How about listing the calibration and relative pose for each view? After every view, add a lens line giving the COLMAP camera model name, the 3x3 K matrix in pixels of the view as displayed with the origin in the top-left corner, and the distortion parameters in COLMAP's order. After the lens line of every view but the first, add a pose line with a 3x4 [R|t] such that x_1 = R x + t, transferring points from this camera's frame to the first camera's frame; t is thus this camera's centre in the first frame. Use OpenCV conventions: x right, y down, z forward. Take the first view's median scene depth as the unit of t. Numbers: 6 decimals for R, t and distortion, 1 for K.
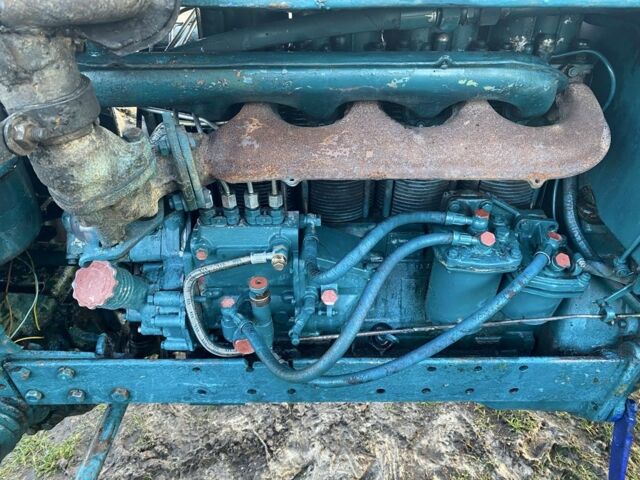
lens RADIAL K [[486.5, 0, 320.0], [0, 486.5, 240.0], [0, 0, 1]] dist [-0.003246, 0.005458]
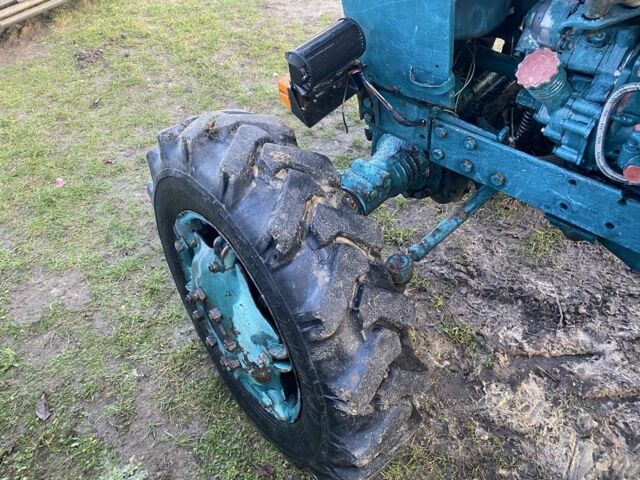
lens RADIAL K [[486.5, 0, 320.0], [0, 486.5, 240.0], [0, 0, 1]] dist [-0.003246, 0.005458]
pose [[0.712156, 0.463715, -0.527070, -0.008392], [-0.333213, 0.884105, 0.327610, 0.114983], [0.617903, -0.057682, 0.784136, -0.136489]]
